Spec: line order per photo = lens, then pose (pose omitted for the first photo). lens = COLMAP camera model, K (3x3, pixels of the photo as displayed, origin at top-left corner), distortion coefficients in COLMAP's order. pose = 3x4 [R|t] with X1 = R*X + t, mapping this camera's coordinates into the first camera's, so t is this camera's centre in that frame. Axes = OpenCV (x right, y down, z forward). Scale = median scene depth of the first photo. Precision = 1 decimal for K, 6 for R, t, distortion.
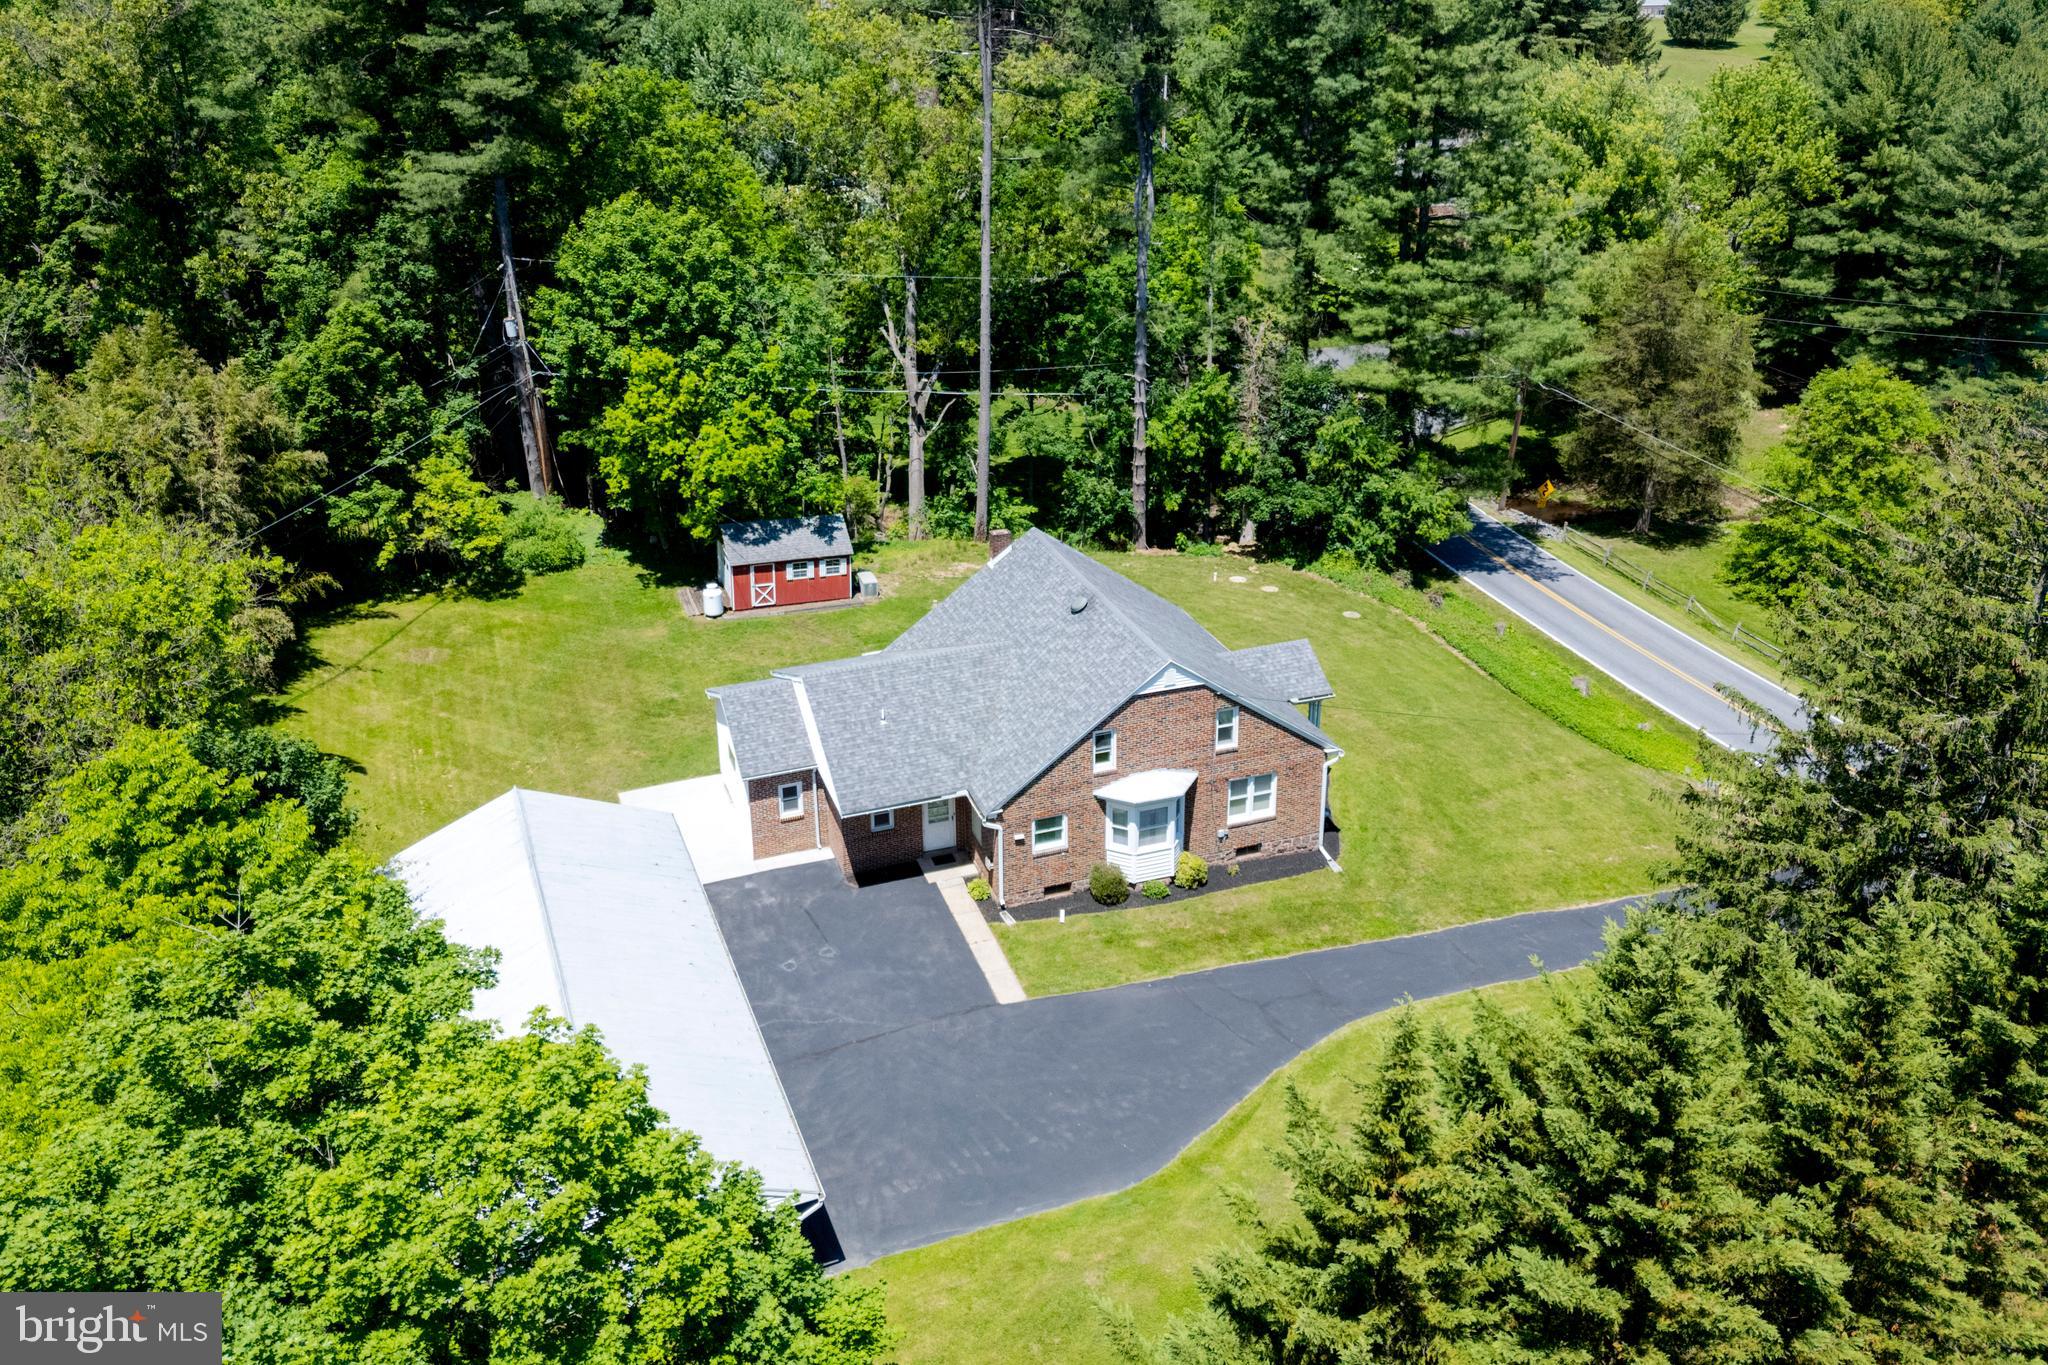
lens RADIAL K [[1829.7, 0, 986.5], [0, 1829.7, 494.8], [0, 0, 1]] dist [0.058765, -0.019942]
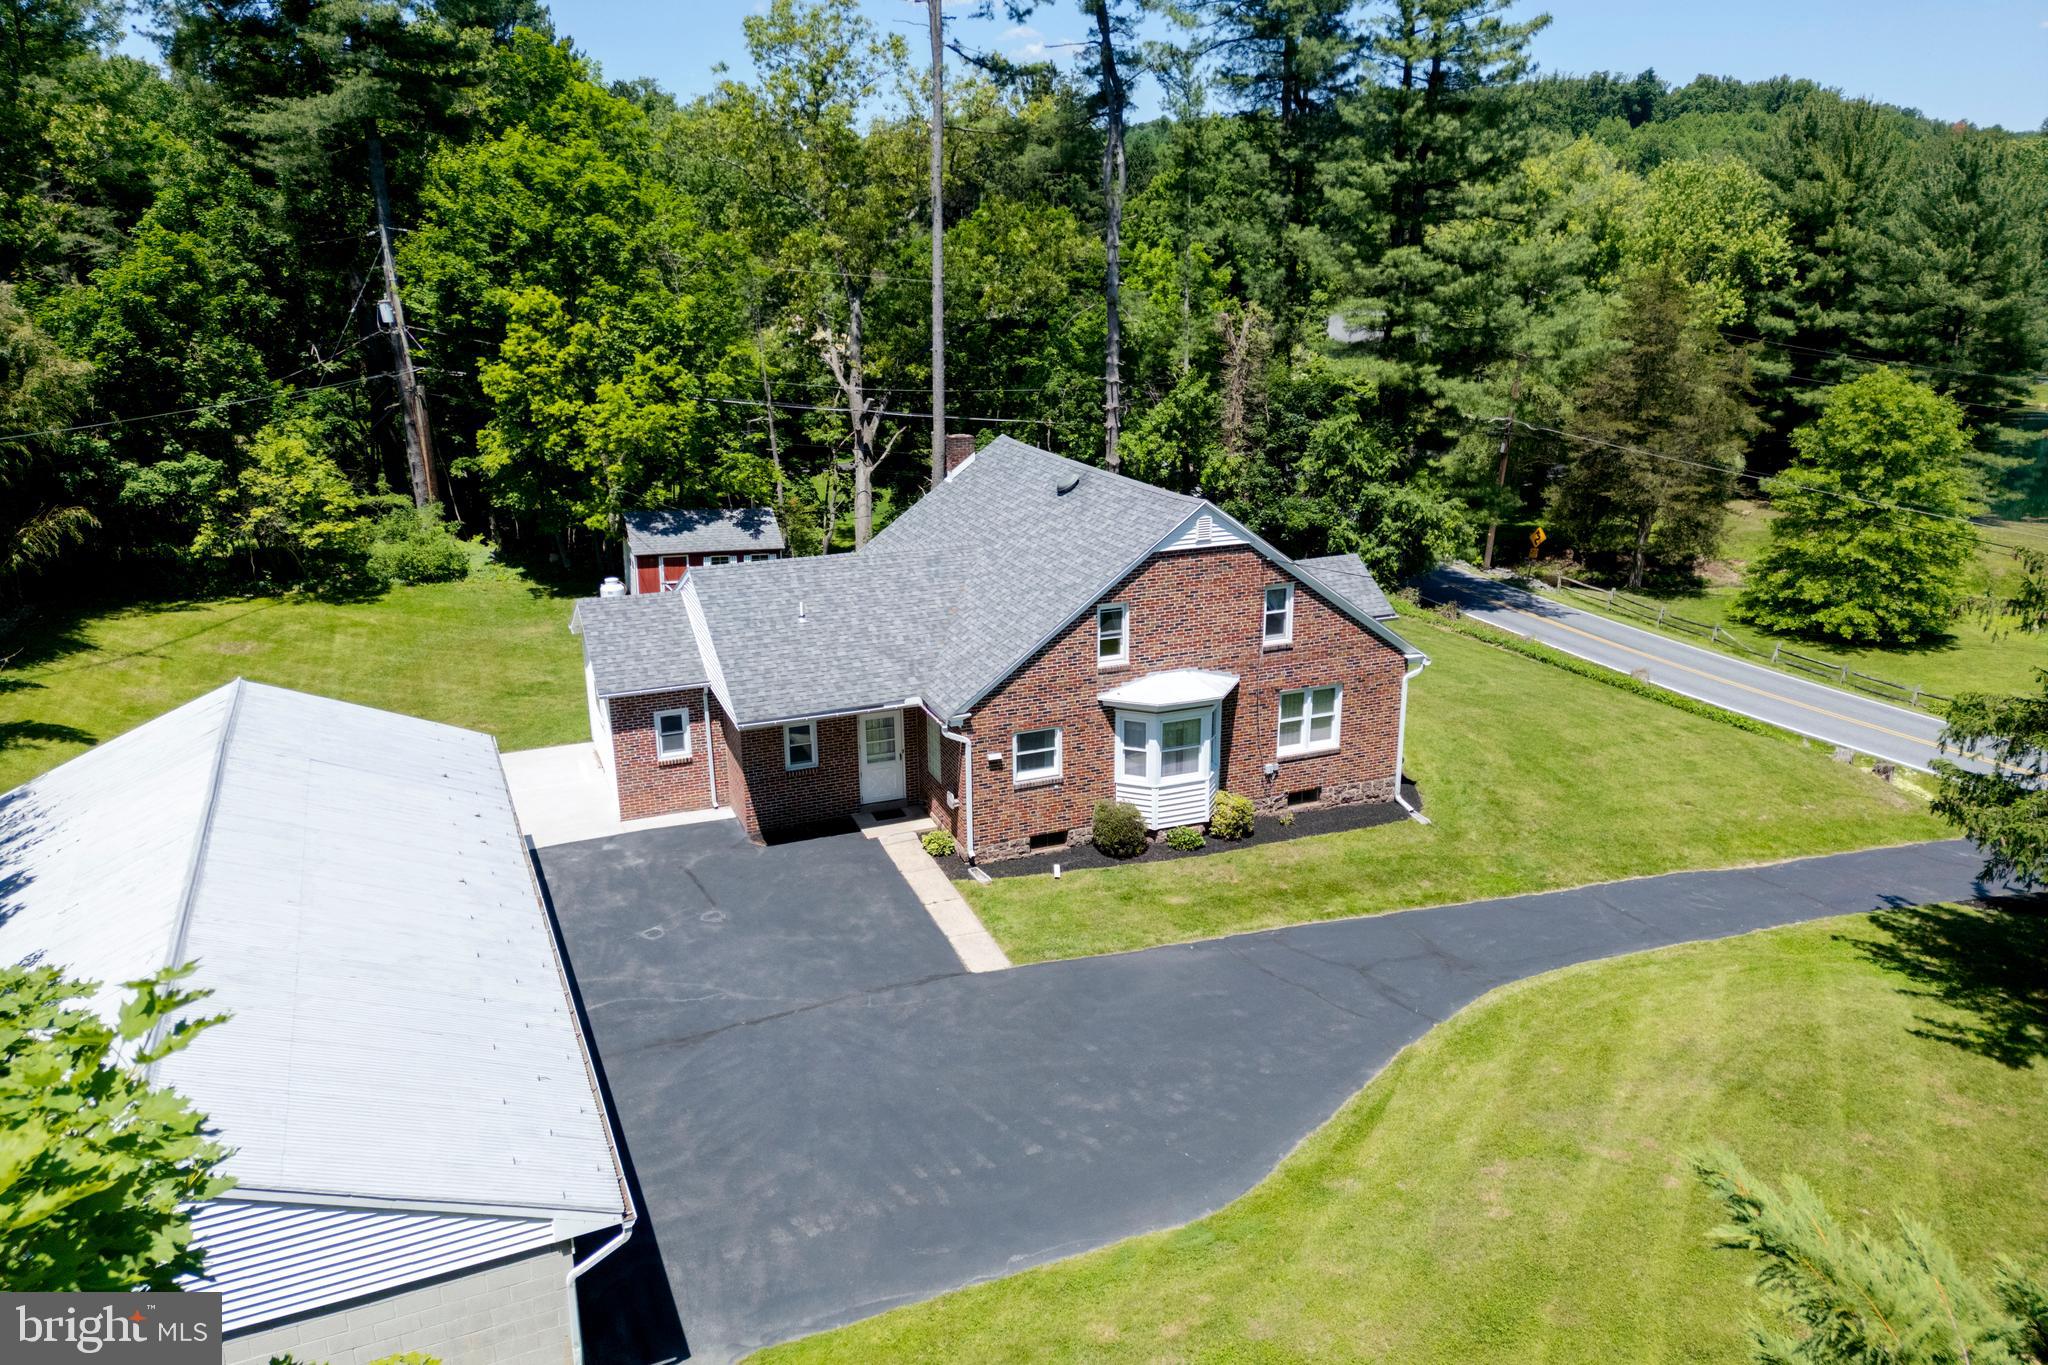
lens RADIAL K [[1494.4, 0, 1024.0], [0, 1494.4, 682.5], [0, 0, 1]] dist [0.077123, -0.082391]
pose [[0.998300, -0.009646, 0.057473, -0.002577], [0.013246, 0.997952, -0.062587, 0.143443], [-0.056751, 0.063242, 0.996383, 0.315924]]
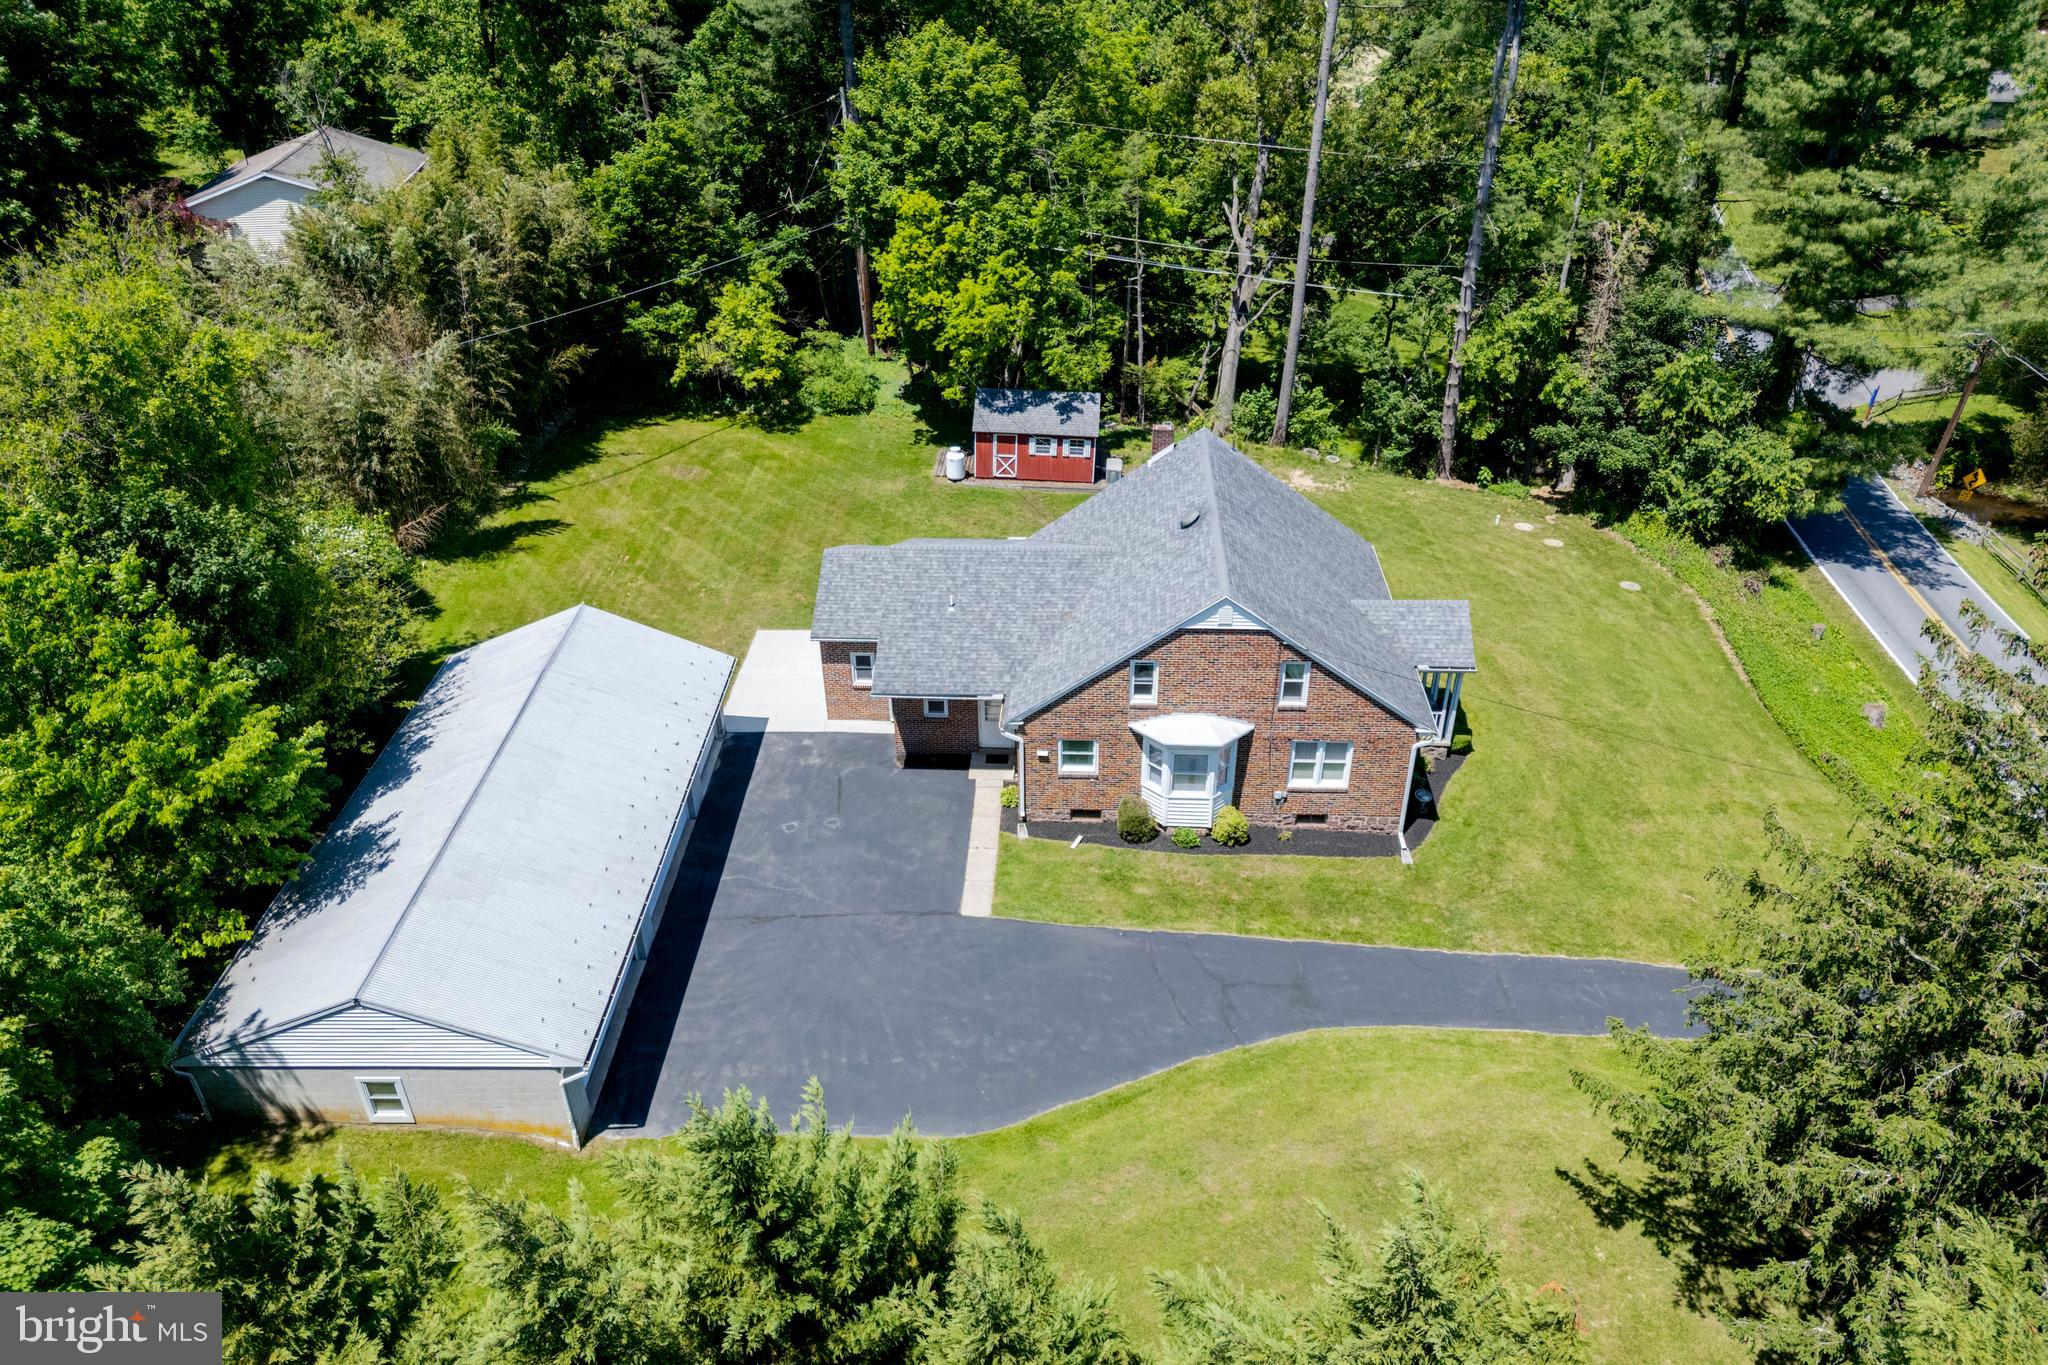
lens RADIAL K [[1525.6, 0, 999.8], [0, 1525.6, 782.1], [0, 0, 1]] dist [0.081085, -0.109410]
pose [[0.922482, 0.215443, -0.320330, 0.186348], [-0.129240, 0.954256, 0.269616, -0.005985], [0.363764, -0.207316, 0.908128, 0.203809]]
